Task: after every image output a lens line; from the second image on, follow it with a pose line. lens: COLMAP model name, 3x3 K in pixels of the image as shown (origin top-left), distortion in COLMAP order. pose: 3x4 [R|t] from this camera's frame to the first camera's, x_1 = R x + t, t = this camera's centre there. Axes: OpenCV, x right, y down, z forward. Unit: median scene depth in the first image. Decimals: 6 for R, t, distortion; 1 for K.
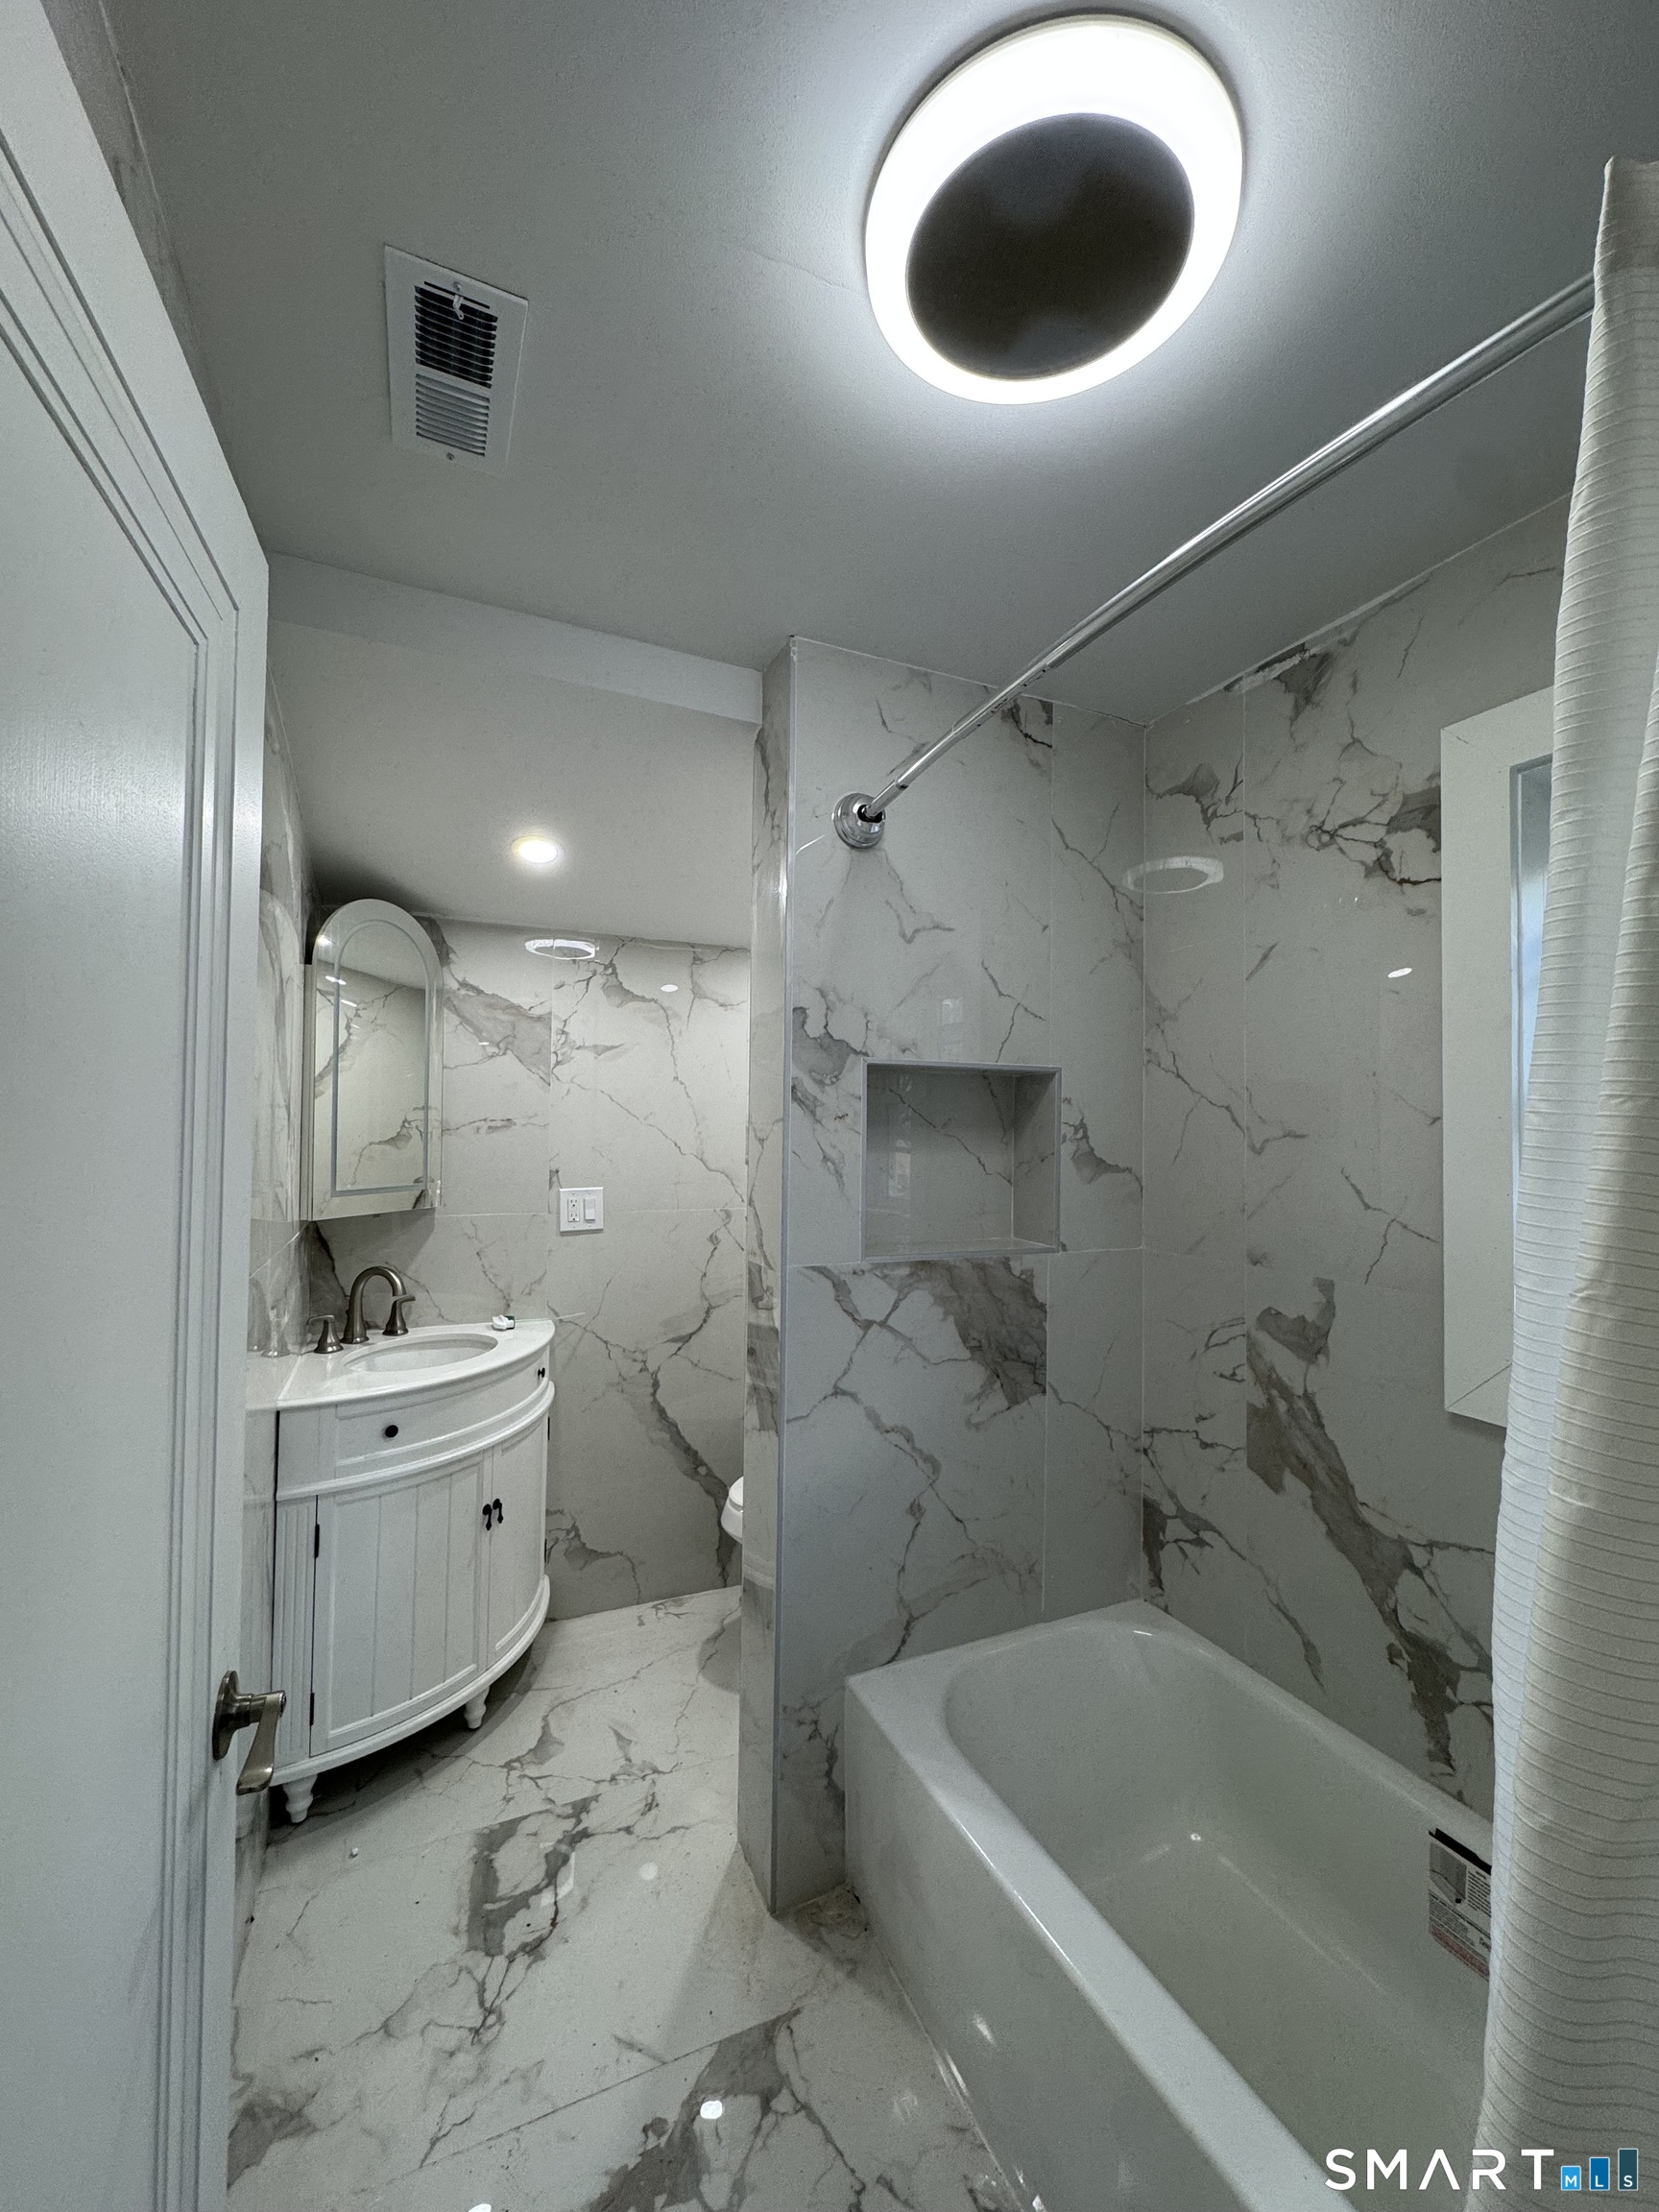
lens RADIAL K [[884.6, 0, 828.8], [0, 884.6, 1107.7], [0, 0, 1]] dist [-0.003528, 0.000416]
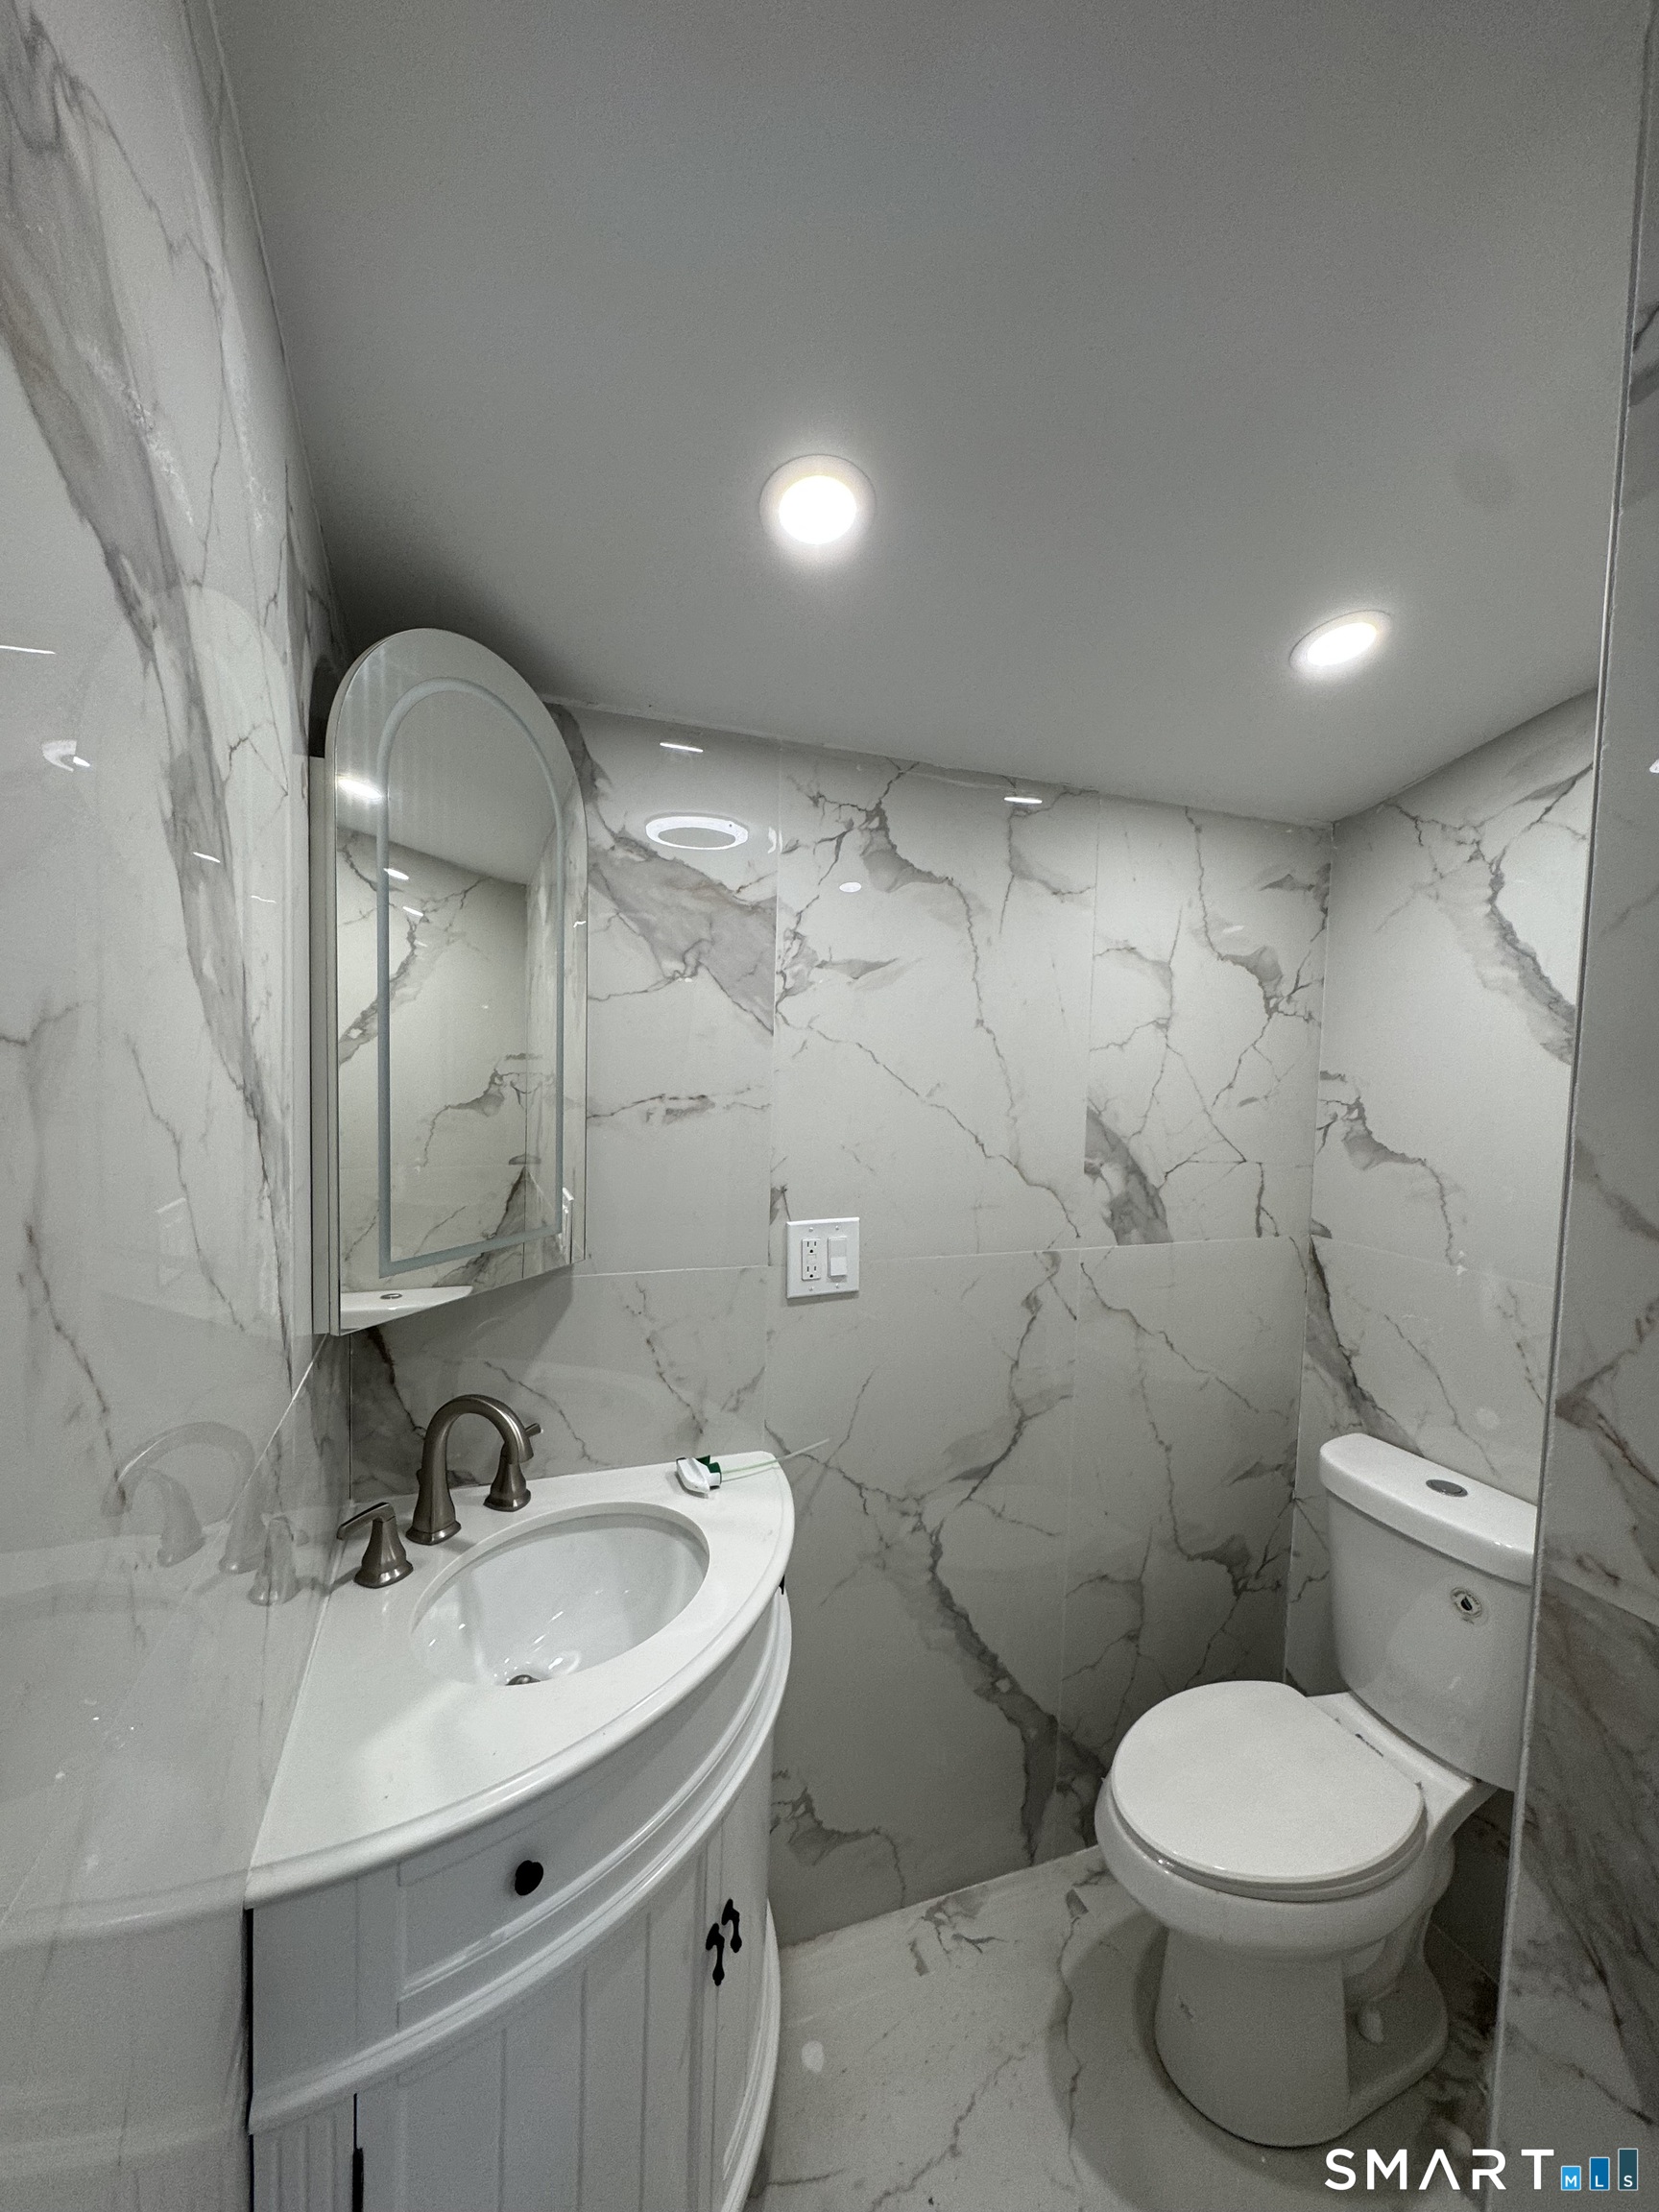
lens RADIAL K [[884.6, 0, 828.8], [0, 884.6, 1107.7], [0, 0, 1]] dist [-0.003528, 0.000416]
pose [[0.997962, 0.019868, -0.060640, -0.263209], [-0.015337, 0.997118, 0.074295, -0.022099], [0.061941, -0.073213, 0.995391, 0.487431]]
